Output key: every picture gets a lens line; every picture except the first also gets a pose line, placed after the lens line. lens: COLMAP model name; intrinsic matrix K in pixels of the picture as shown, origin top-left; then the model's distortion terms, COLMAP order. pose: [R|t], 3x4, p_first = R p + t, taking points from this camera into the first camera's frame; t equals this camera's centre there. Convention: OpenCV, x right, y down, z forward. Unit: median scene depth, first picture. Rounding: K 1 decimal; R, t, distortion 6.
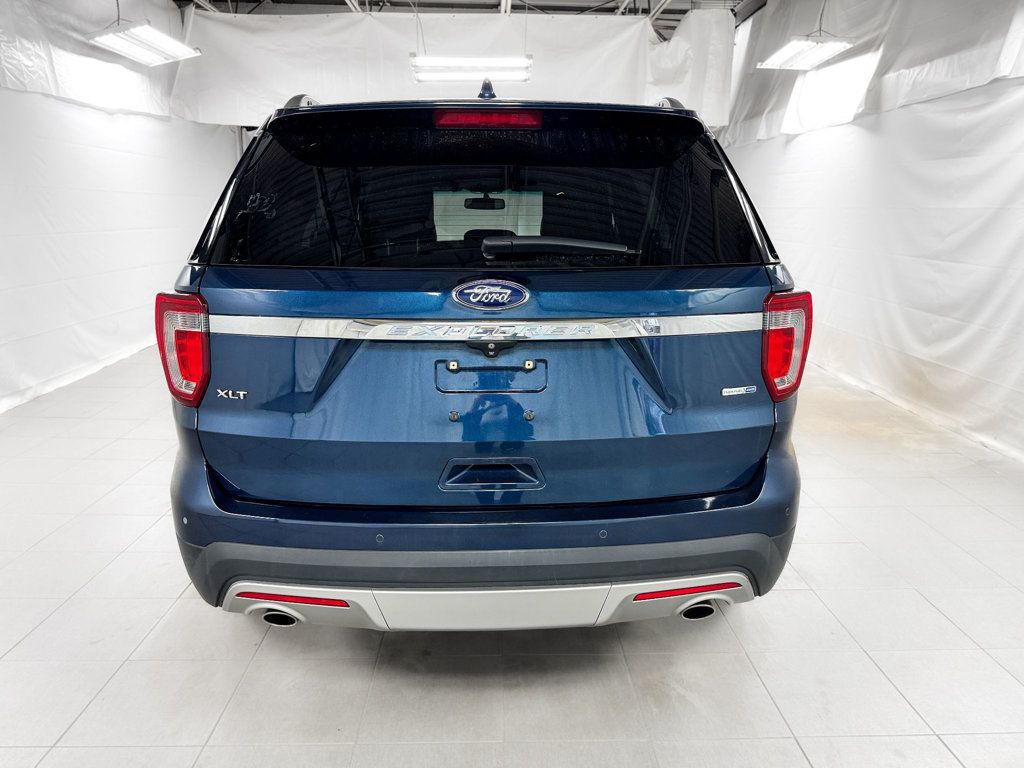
lens RADIAL K [[741.3, 0, 512.0], [0, 741.3, 384.0], [0, 0, 1]] dist [0.045061, -0.036009]
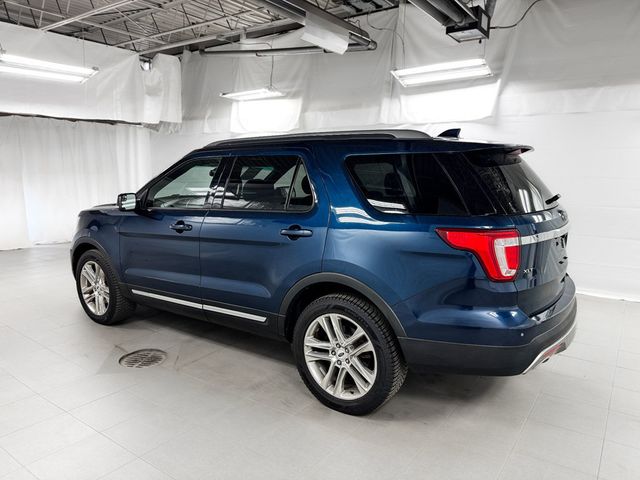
lens RADIAL K [[463.3, 0, 320.0], [0, 463.3, 240.0], [0, 0, 1]] dist [0.045061, -0.036009]
pose [[0.595173, -0.131230, 0.792810, -1.659973], [0.185149, 0.982426, 0.023622, -0.203015], [-0.781977, 0.132729, 0.609011, 0.562611]]
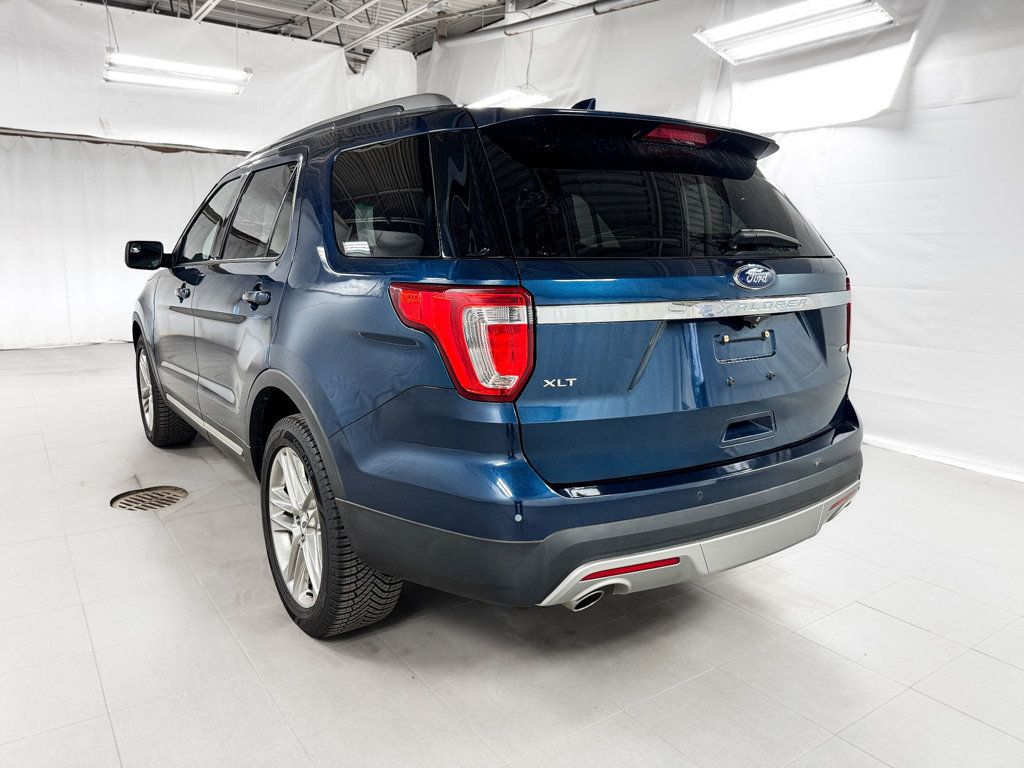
lens RADIAL K [[750.0, 0, 511.2], [0, 750.0, 378.7], [0, 0, 1]] dist [0.017201, -0.004176]
pose [[0.834076, -0.091113, 0.544073, -0.888155], [0.117815, 0.992932, -0.014332, 0.013491], [-0.538922, 0.076054, 0.838915, 0.160283]]
